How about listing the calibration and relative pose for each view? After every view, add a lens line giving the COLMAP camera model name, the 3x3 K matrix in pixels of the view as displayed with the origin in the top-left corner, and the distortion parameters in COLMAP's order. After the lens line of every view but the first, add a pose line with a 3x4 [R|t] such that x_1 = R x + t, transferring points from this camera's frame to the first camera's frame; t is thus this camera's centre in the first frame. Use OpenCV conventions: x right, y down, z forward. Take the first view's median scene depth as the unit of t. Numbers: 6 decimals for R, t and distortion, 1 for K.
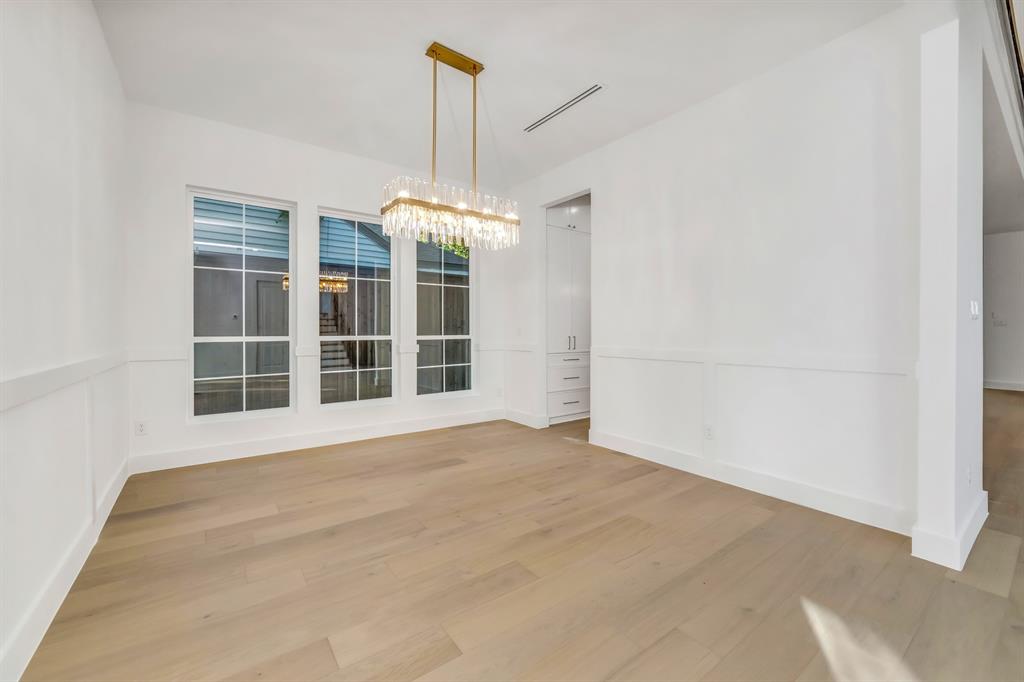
lens RADIAL K [[410.0, 0, 493.4], [0, 410.0, 326.6], [0, 0, 1]] dist [-0.013133, 0.004518]
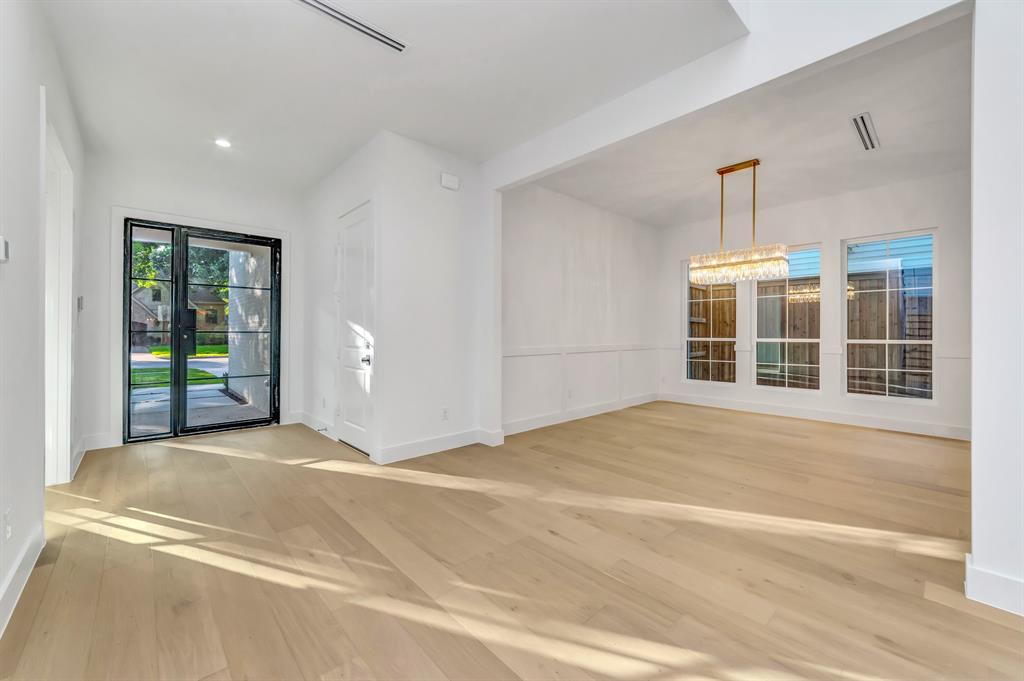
lens RADIAL K [[410.0, 0, 508.1], [0, 410.0, 332.9], [0, 0, 1]] dist [-0.013133, 0.004518]
pose [[0.120481, -0.000441, -0.992716, 0.993055], [0.007939, 0.999968, 0.000519, -0.005398], [0.992684, -0.007943, 0.120480, -0.072028]]
